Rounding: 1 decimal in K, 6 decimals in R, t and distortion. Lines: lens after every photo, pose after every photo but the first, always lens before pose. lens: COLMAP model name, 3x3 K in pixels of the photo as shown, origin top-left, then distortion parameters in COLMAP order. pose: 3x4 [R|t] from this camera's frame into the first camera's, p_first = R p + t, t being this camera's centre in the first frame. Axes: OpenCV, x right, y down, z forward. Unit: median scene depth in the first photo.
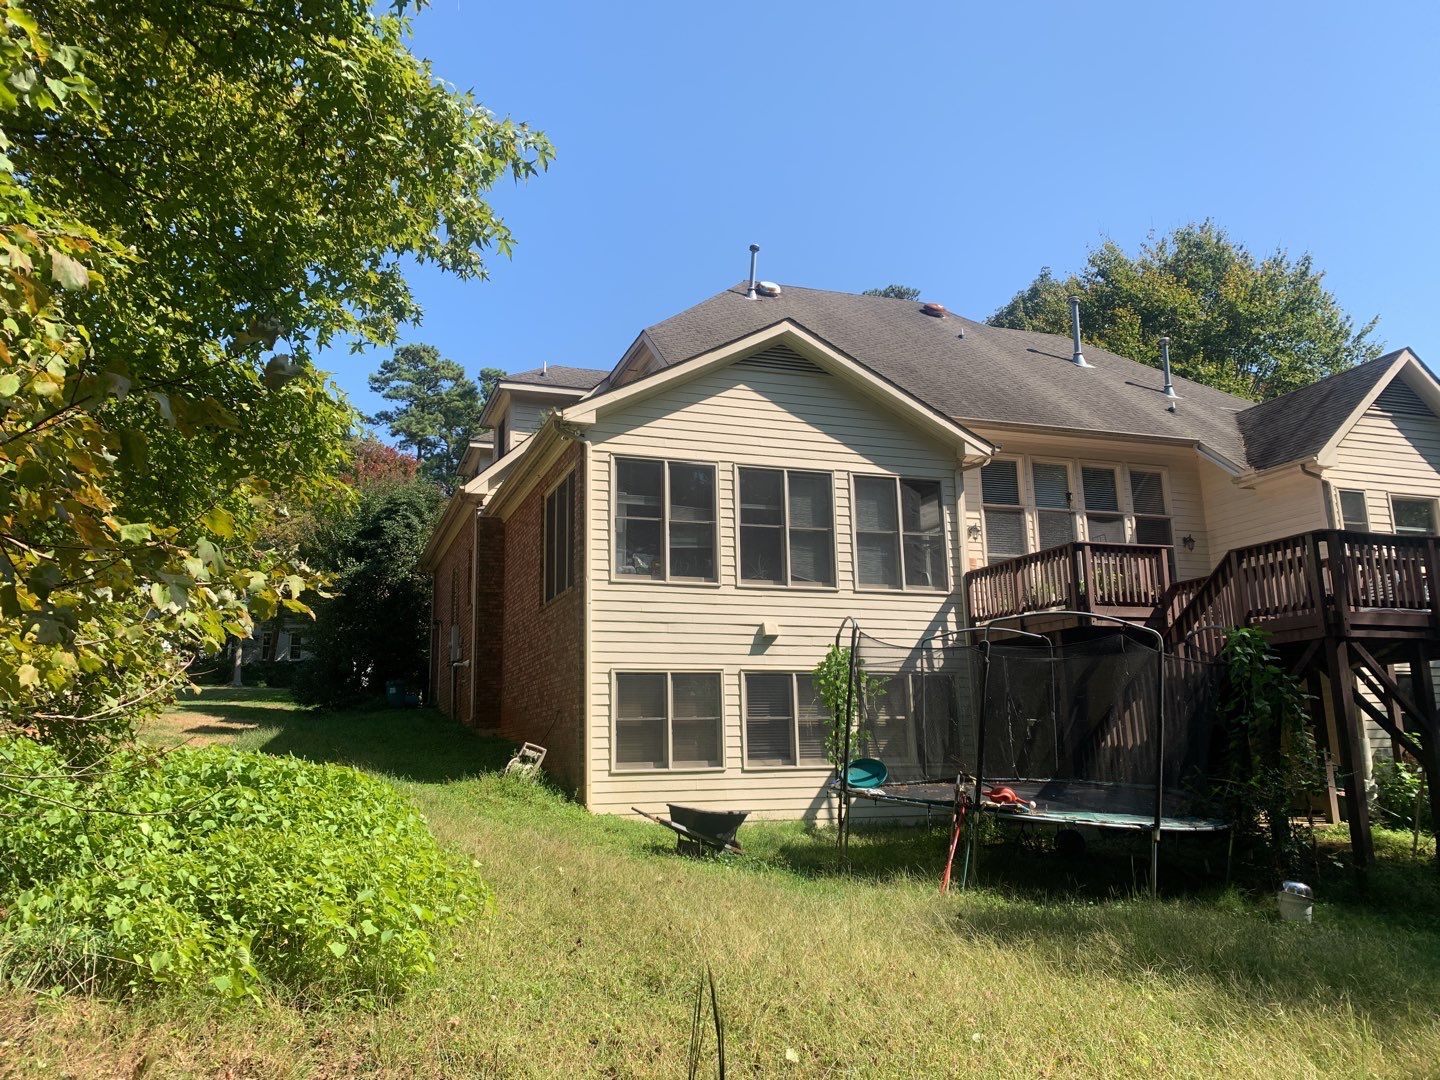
lens RADIAL K [[1126.3, 0, 720.0], [0, 1126.3, 540.0], [0, 0, 1]] dist [0.022090, -0.010541]
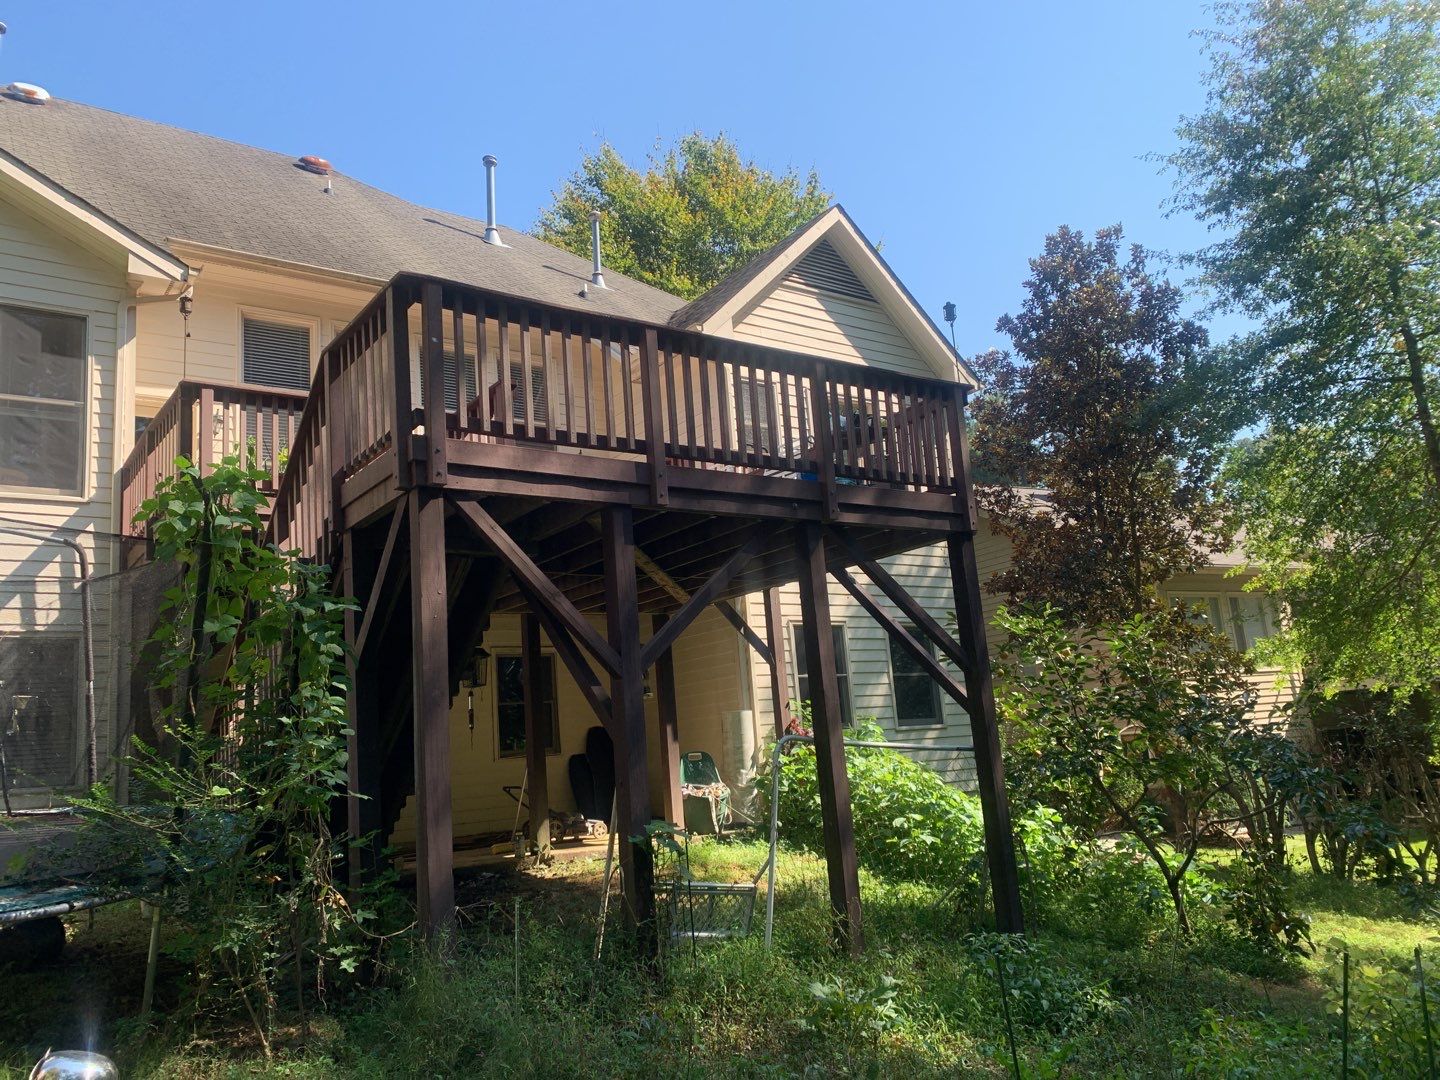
lens RADIAL K [[1112.0, 0, 720.2], [0, 1112.0, 564.5], [0, 0, 1]] dist [0.071893, -0.002287]
pose [[0.958952, -0.002459, 0.283558, 0.346059], [0.000482, 0.999975, 0.007039, 0.075218], [-0.283568, -0.006613, 0.958929, 0.324101]]
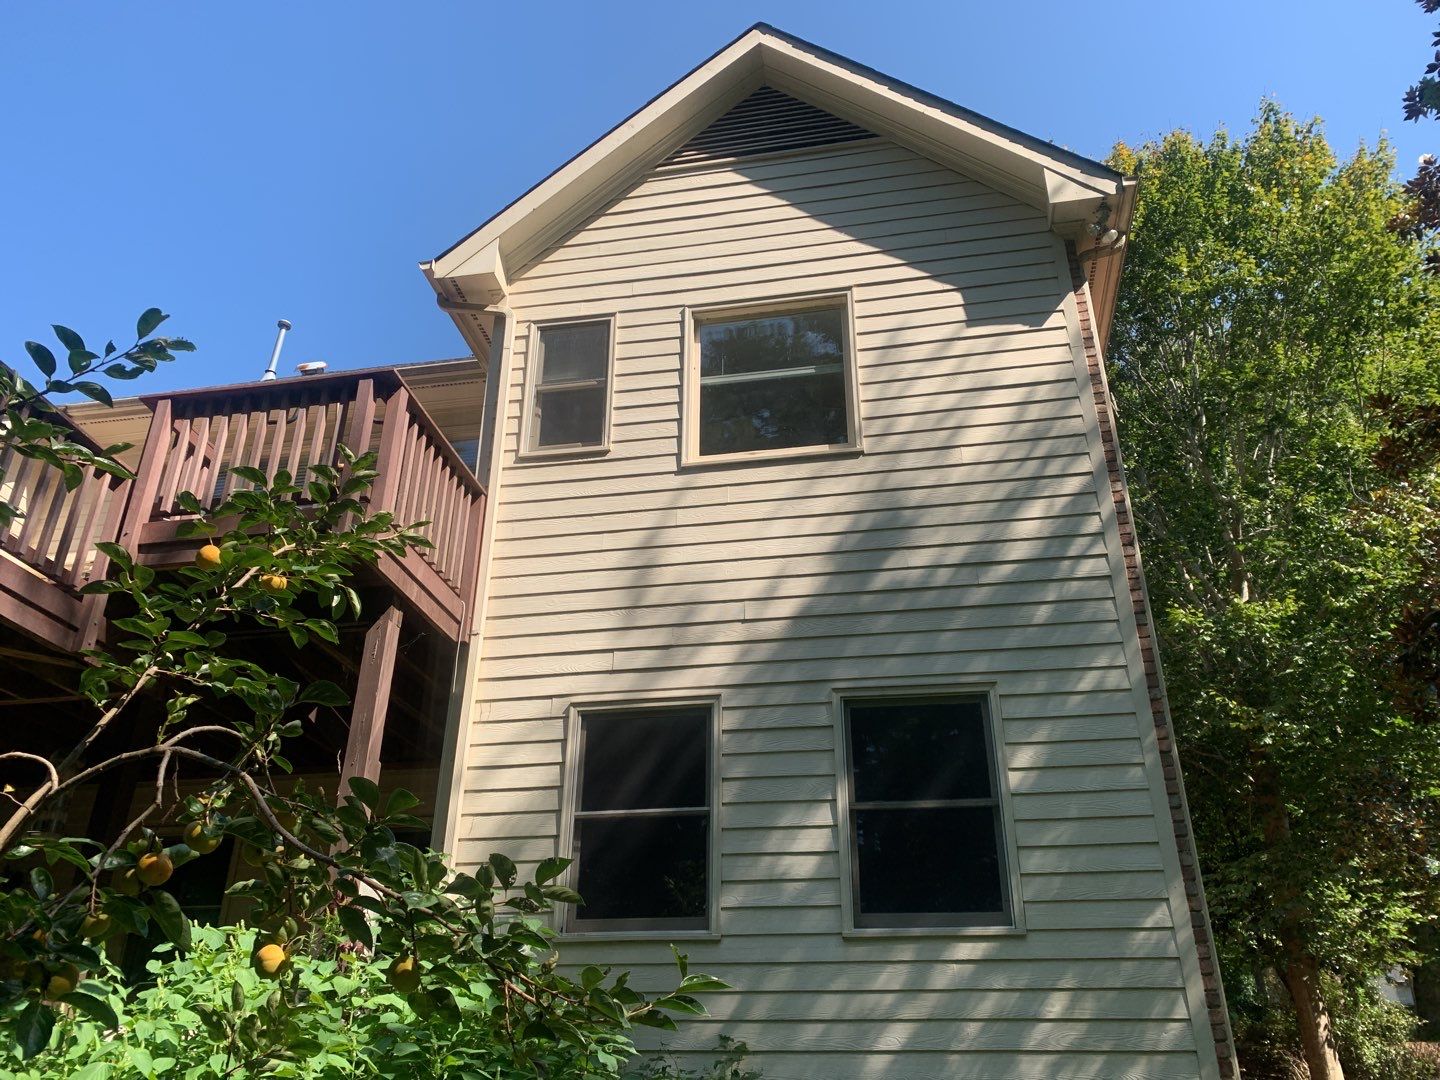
lens RADIAL K [[1126.3, 0, 720.0], [0, 1126.3, 540.0], [0, 0, 1]] dist [0.022090, -0.010541]
pose [[0.859147, -0.209730, -0.466775, 0.857623], [0.071735, 0.952509, -0.295941, 0.186475], [0.506675, 0.220773, 0.833390, 0.734400]]
